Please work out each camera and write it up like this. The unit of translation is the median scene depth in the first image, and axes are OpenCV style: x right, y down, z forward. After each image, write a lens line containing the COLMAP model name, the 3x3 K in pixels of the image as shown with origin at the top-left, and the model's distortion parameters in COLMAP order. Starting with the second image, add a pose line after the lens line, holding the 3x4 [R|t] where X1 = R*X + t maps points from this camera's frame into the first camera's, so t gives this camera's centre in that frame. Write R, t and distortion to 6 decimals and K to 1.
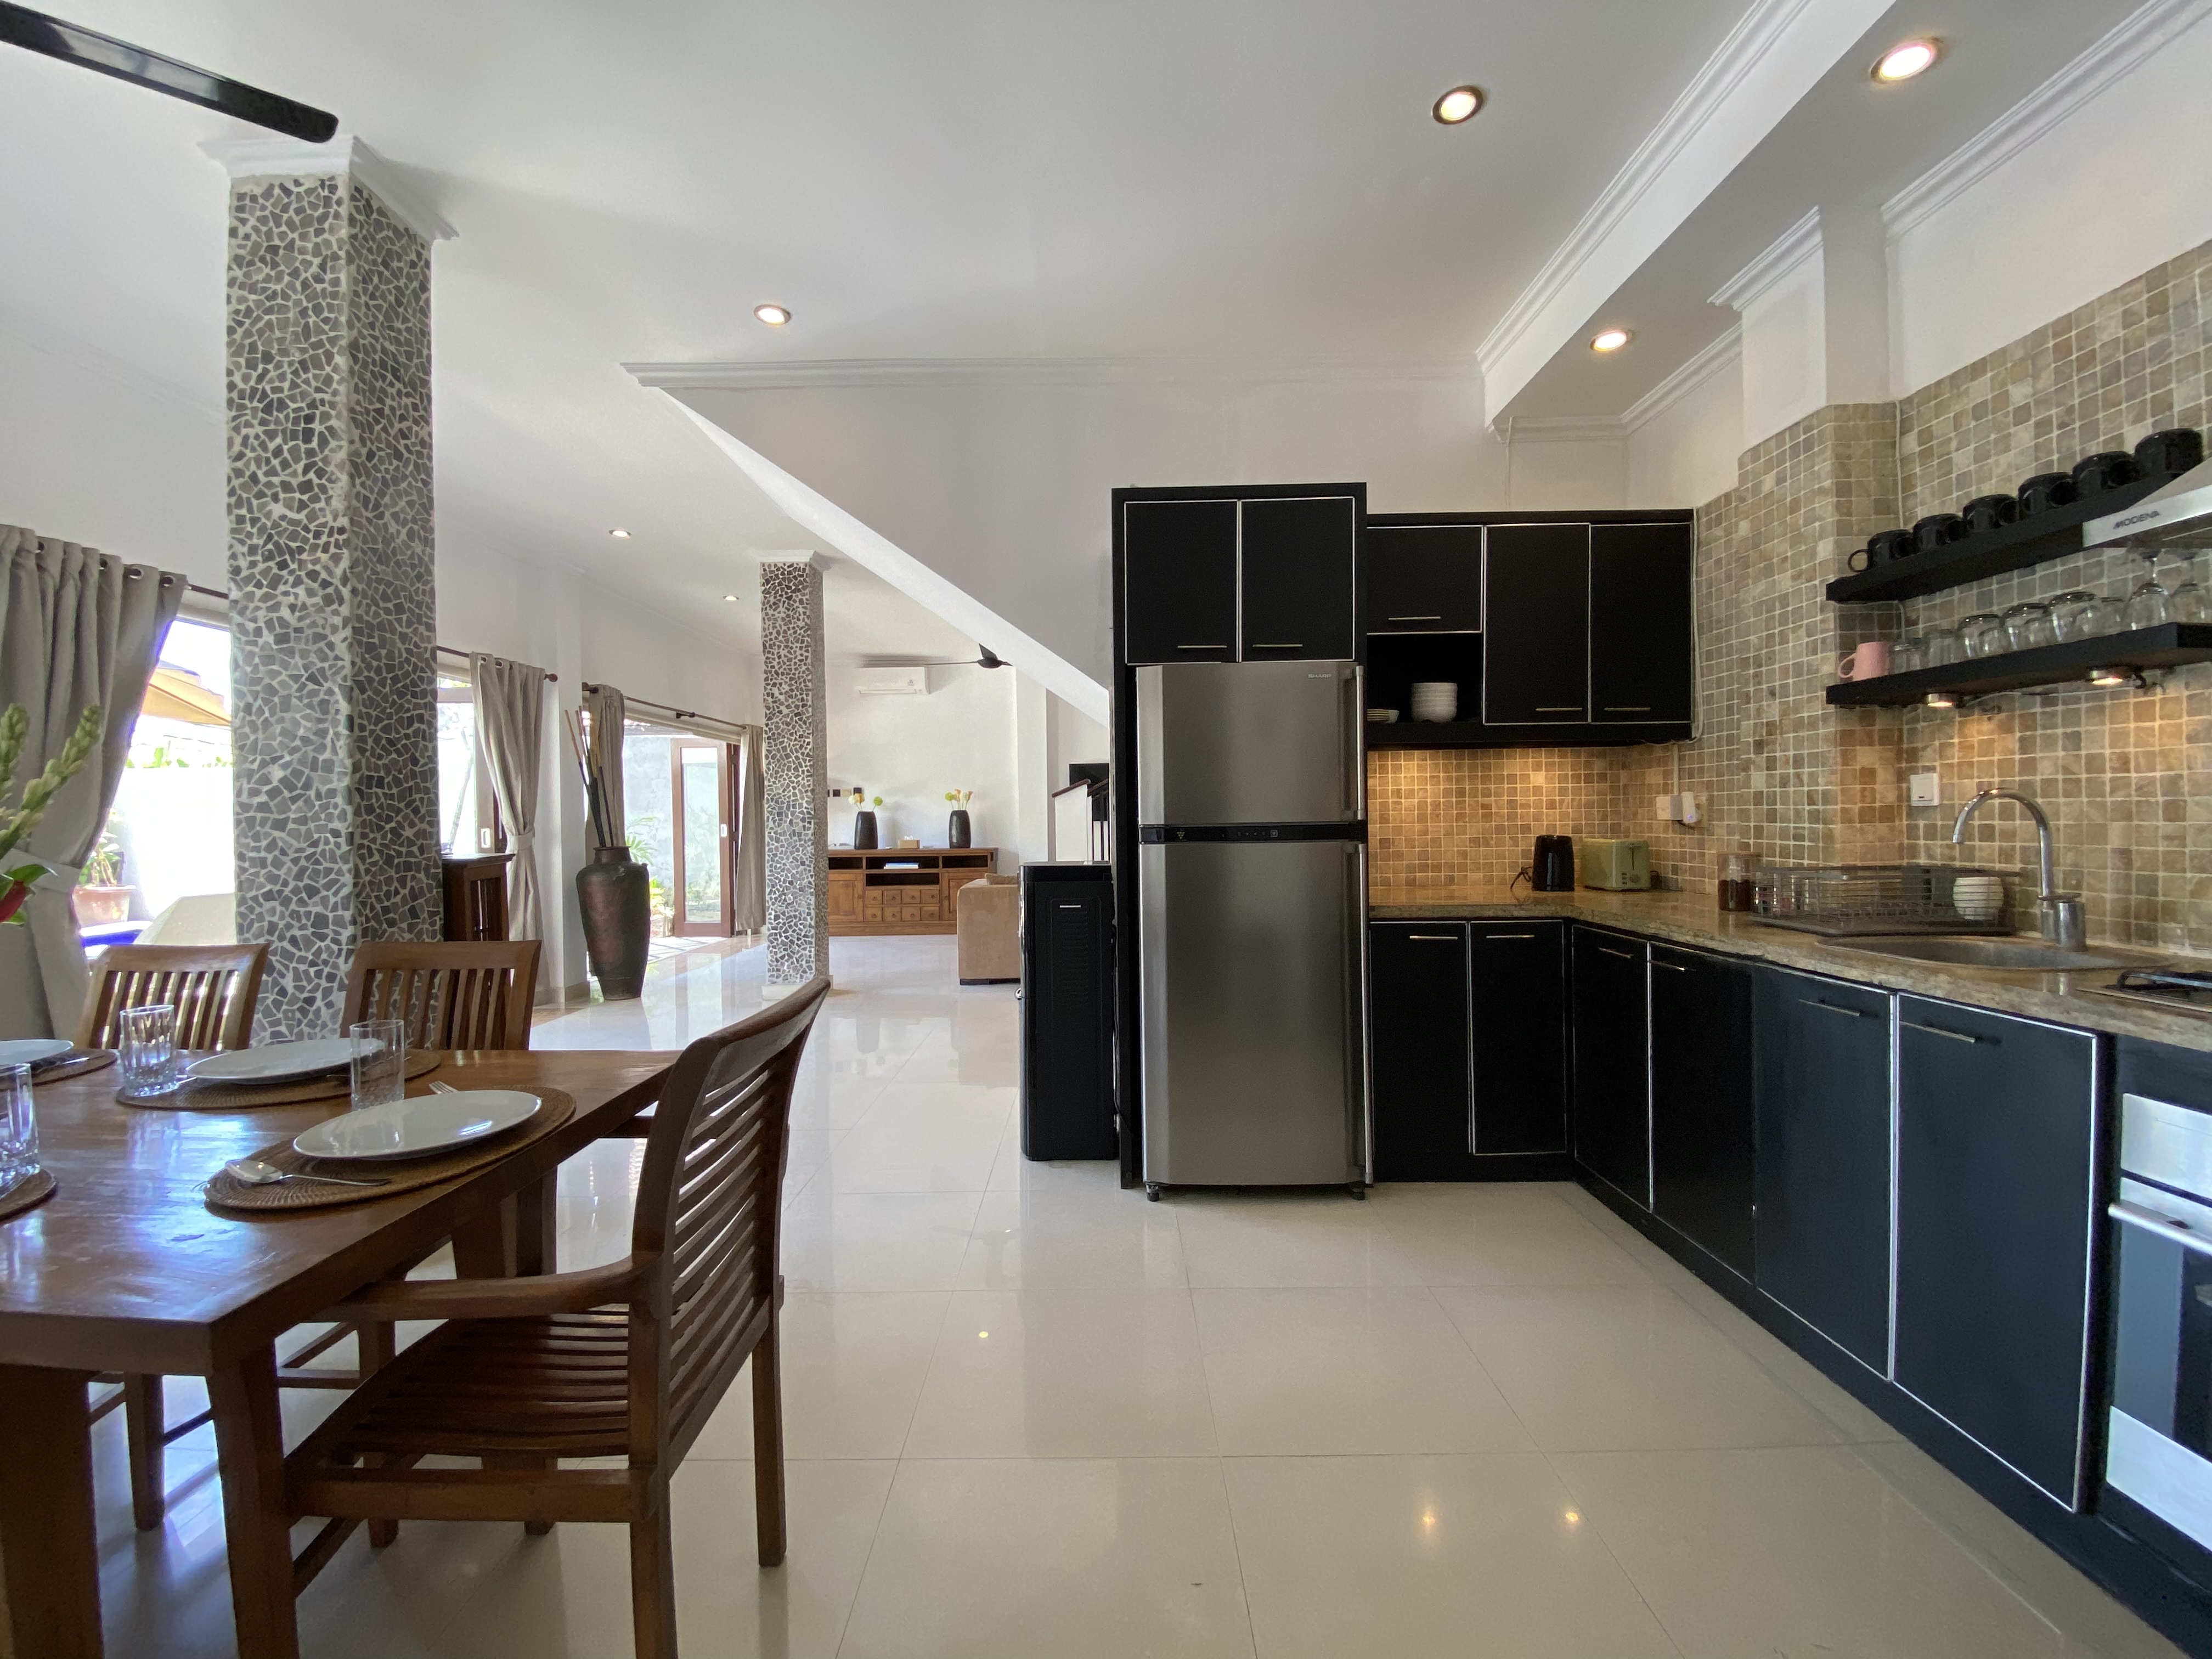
lens RADIAL K [[893.9, 0, 1101.5], [0, 893.9, 832.1], [0, 0, 1]] dist [0.015557, -0.018039]
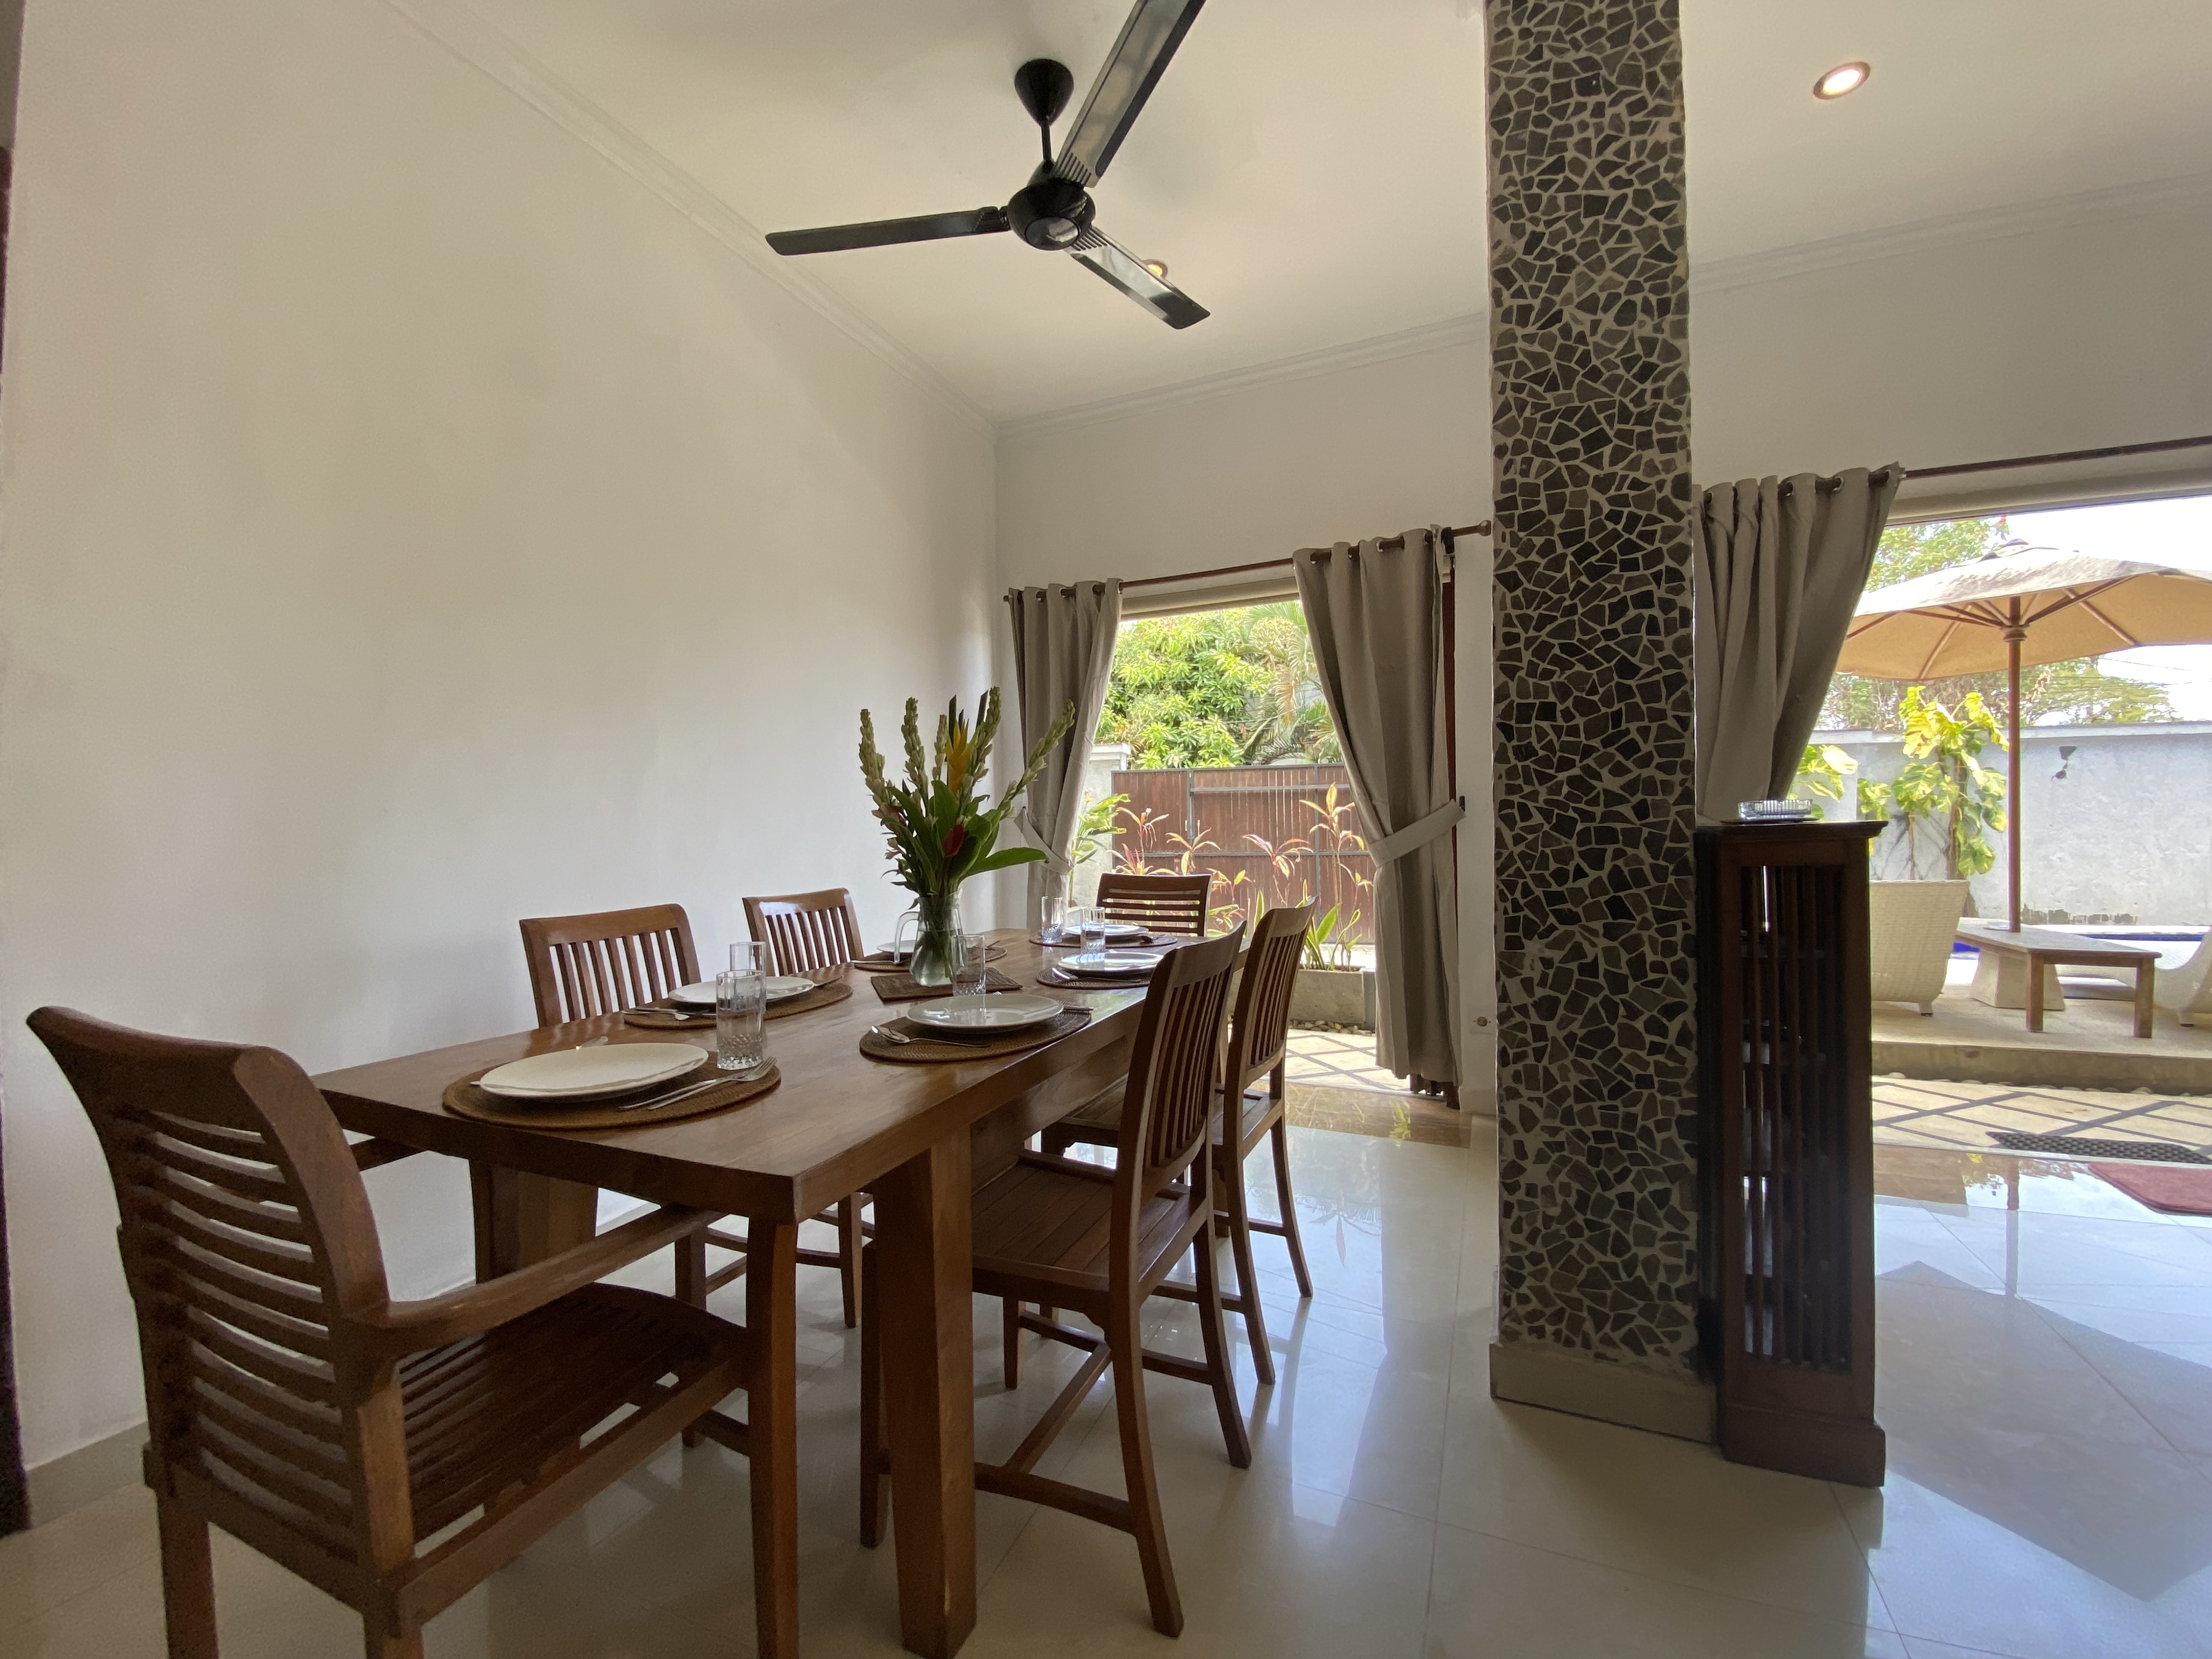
lens RADIAL K [[893.9, 0, 1103.3], [0, 893.9, 830.0], [0, 0, 1]] dist [0.015557, -0.018039]
pose [[-0.403395, 0.019048, -0.914828, -0.035388], [0.005944, 0.999817, 0.018196, 0.020864], [0.915007, 0.001902, -0.403434, 0.966340]]
